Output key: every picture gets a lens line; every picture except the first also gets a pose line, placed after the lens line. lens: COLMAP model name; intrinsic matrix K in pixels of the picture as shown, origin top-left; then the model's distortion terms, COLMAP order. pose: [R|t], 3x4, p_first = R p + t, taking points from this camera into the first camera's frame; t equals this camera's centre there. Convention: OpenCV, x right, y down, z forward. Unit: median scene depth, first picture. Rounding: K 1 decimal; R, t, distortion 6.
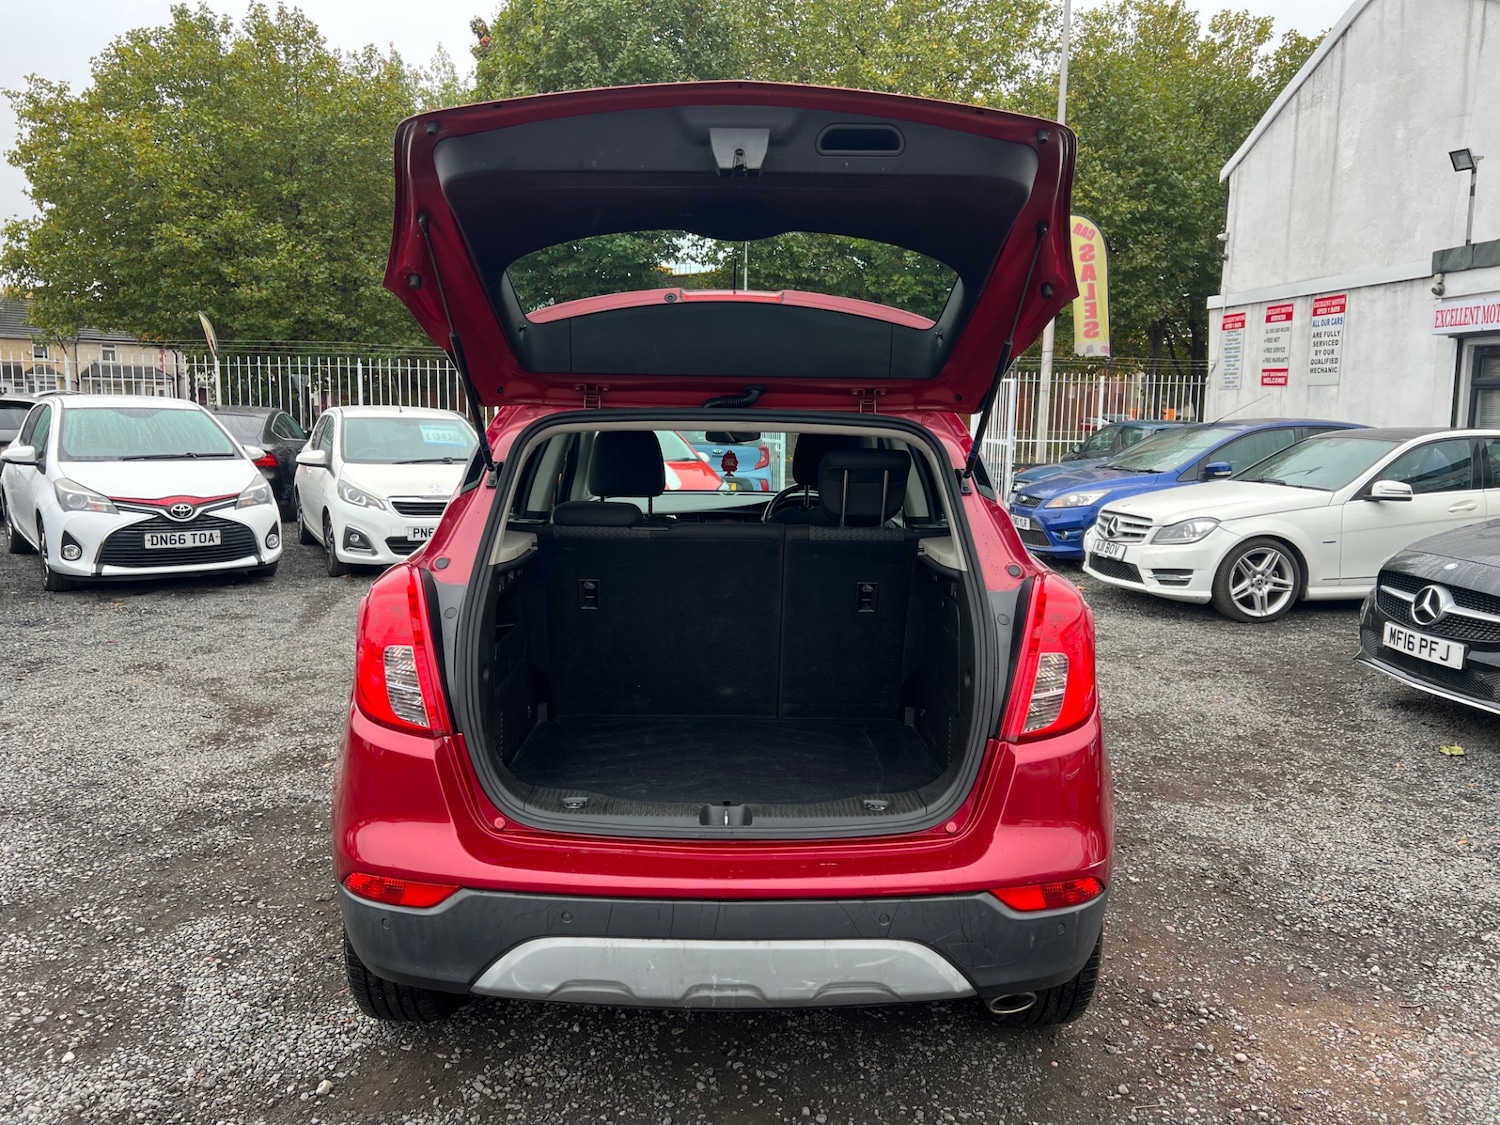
lens RADIAL K [[1132.4, 0, 748.4], [0, 1132.4, 559.7], [0, 0, 1]] dist [0.050989, -0.054758]
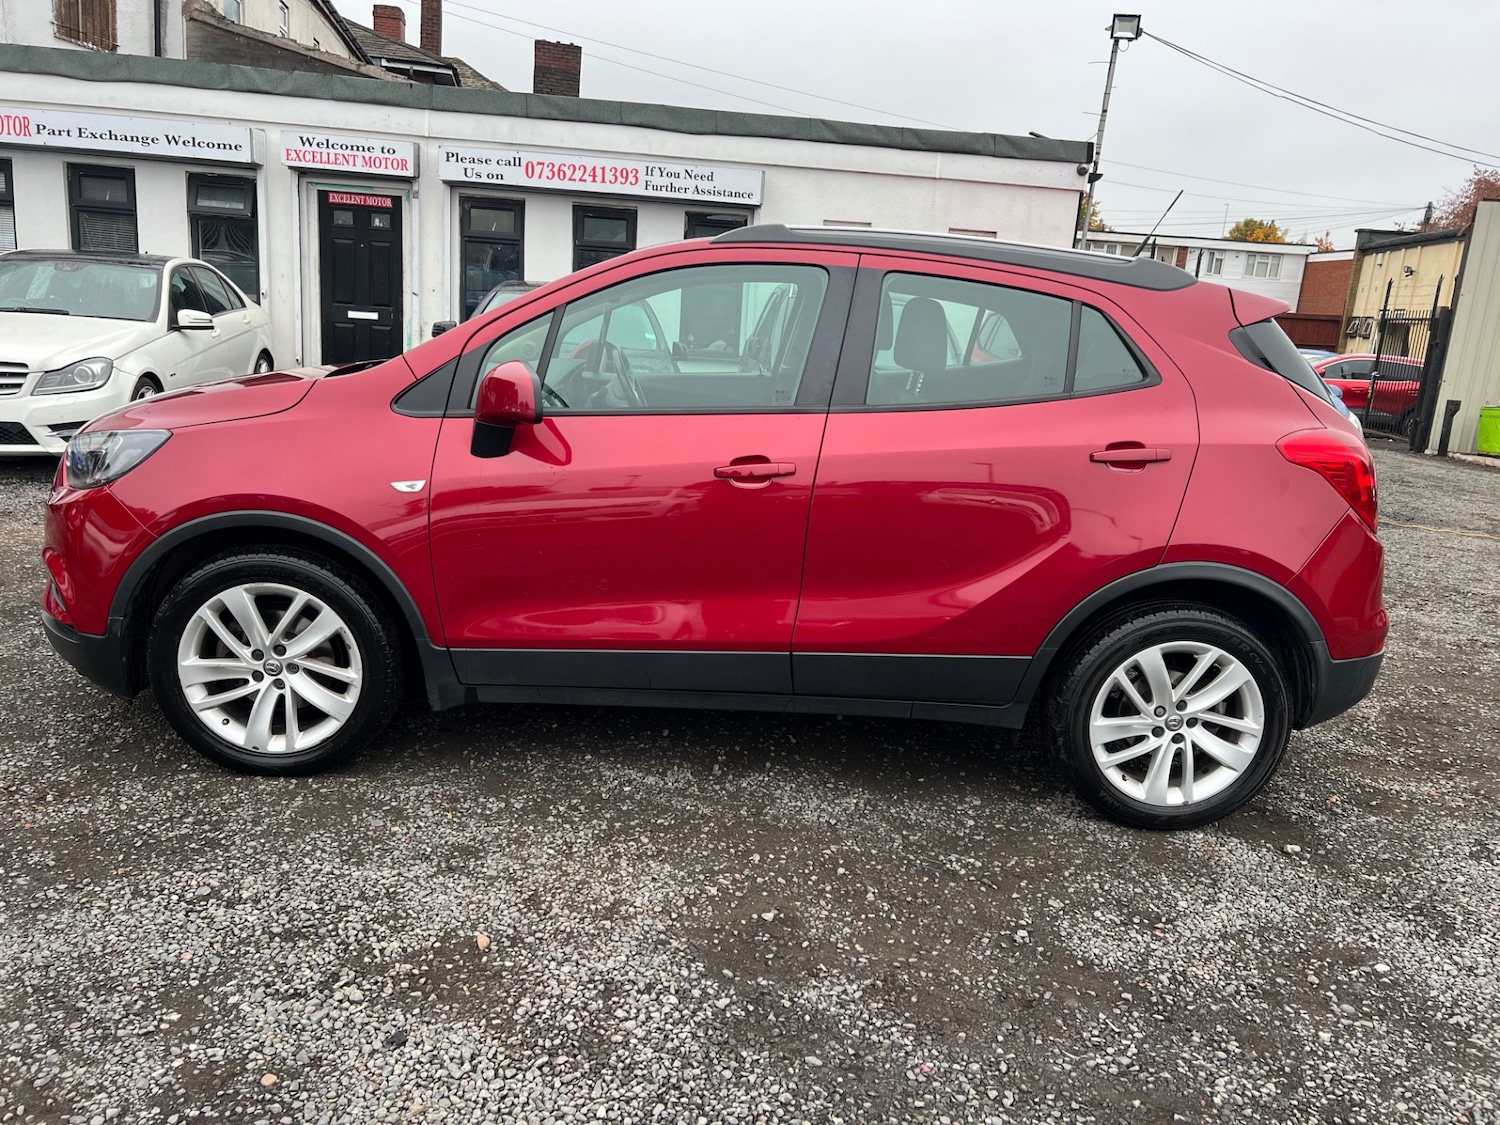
lens RADIAL K [[1132.4, 0, 750.4], [0, 1132.4, 567.8], [0, 0, 1]] dist [0.050989, -0.054758]
pose [[-0.006131, -0.244294, 0.969682, -0.474989], [0.066148, 0.967477, 0.244157, -0.060419], [-0.997791, 0.065639, 0.010228, 0.486601]]
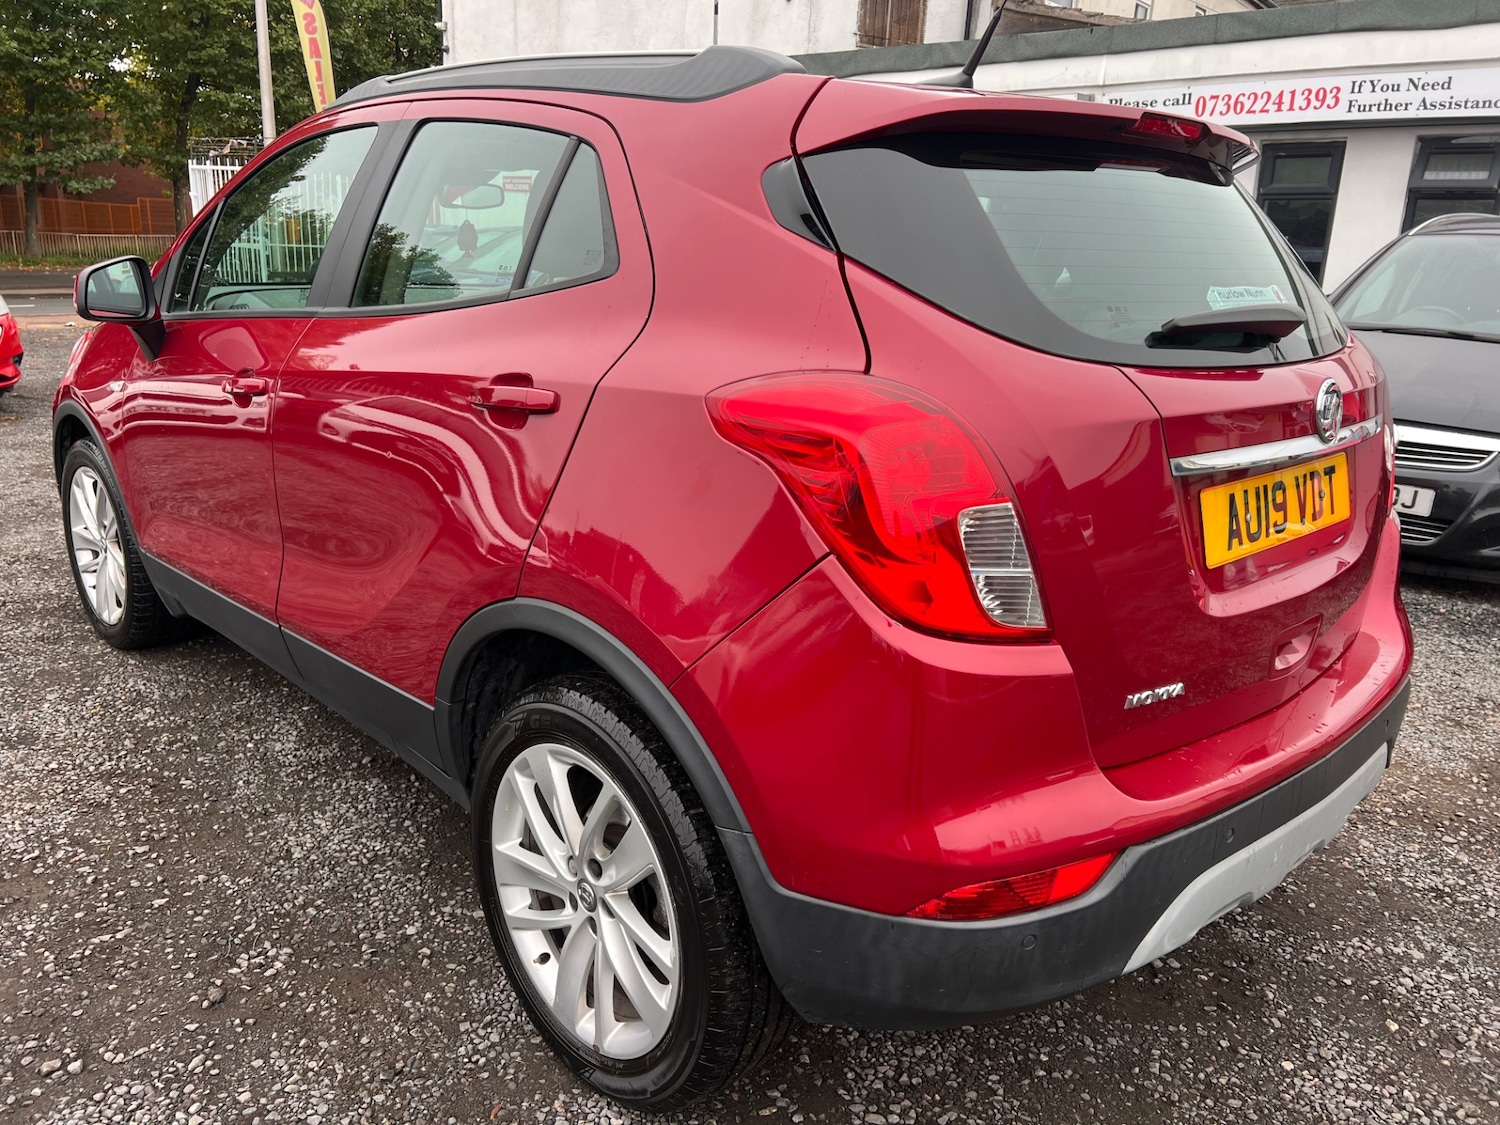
lens RADIAL K [[1132.4, 0, 740.6], [0, 1132.4, 563.6], [0, 0, 1]] dist [0.050989, -0.054758]
pose [[0.740843, -0.170463, 0.649687, -0.215990], [0.063641, 0.980723, 0.184749, -0.002984], [-0.668656, -0.095523, 0.737411, 0.177581]]
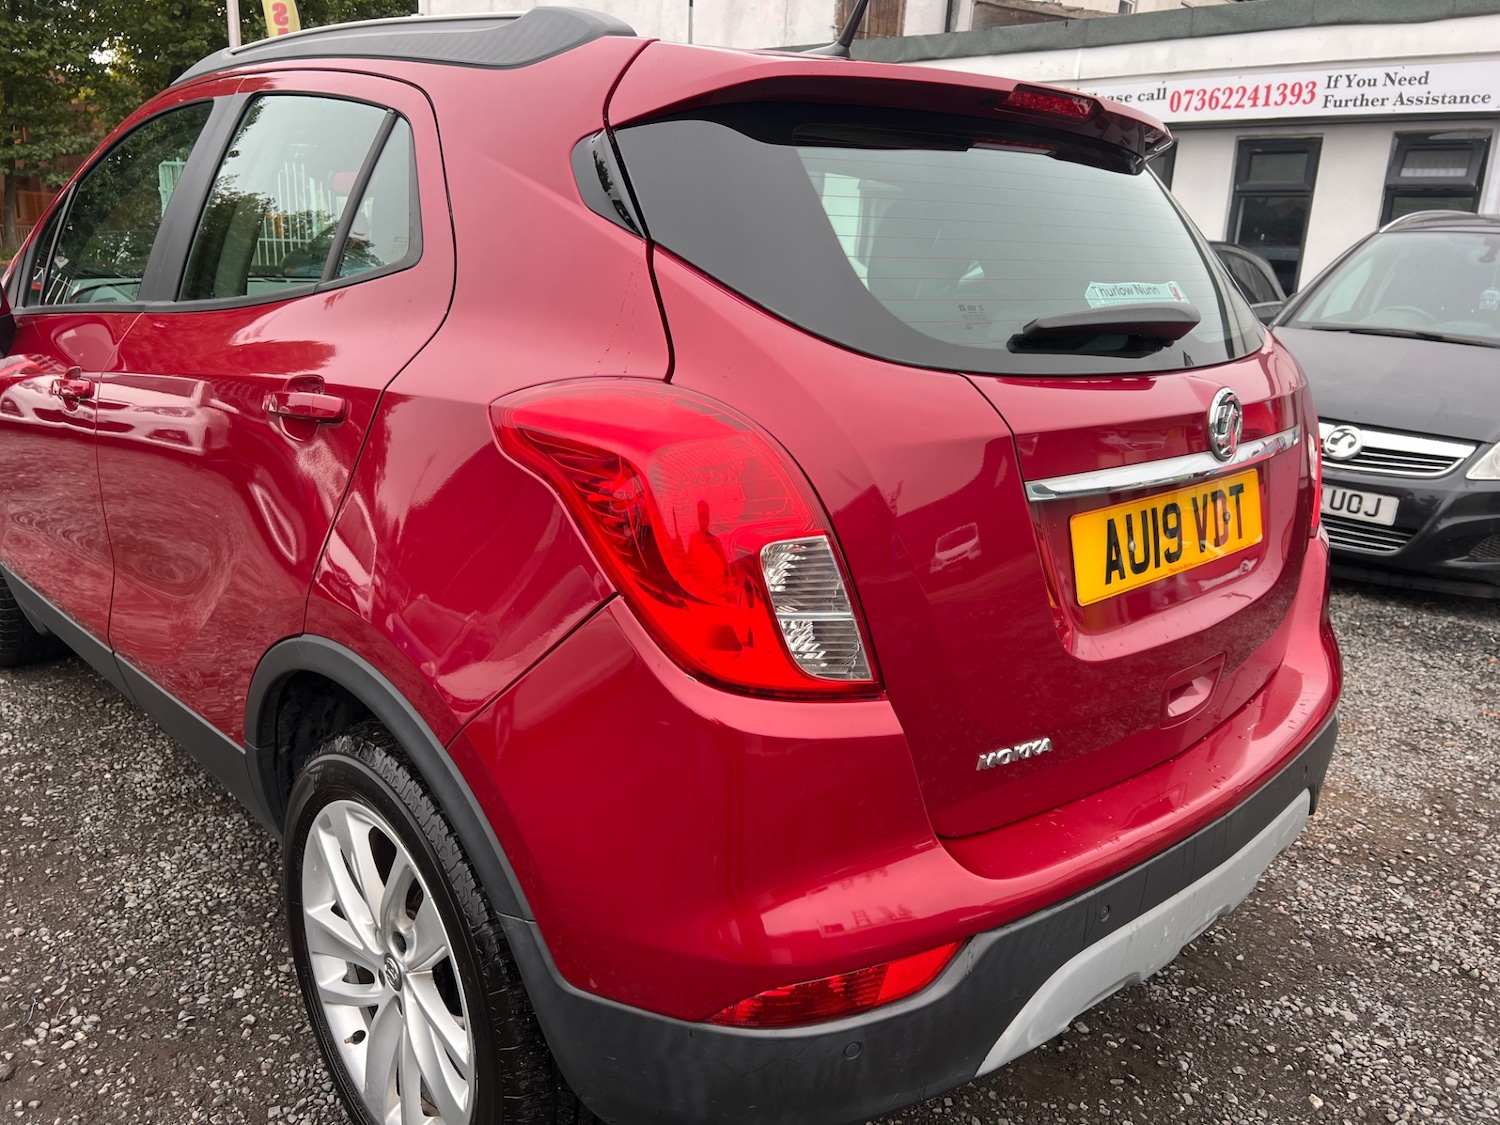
lens RADIAL K [[1132.4, 0, 745.3], [0, 1132.4, 559.6], [0, 0, 1]] dist [0.050989, -0.054758]
pose [[0.735708, -0.168337, 0.656046, -0.178177], [0.060174, 0.981036, 0.184247, -0.002098], [-0.674620, -0.096075, 0.731886, 0.178114]]
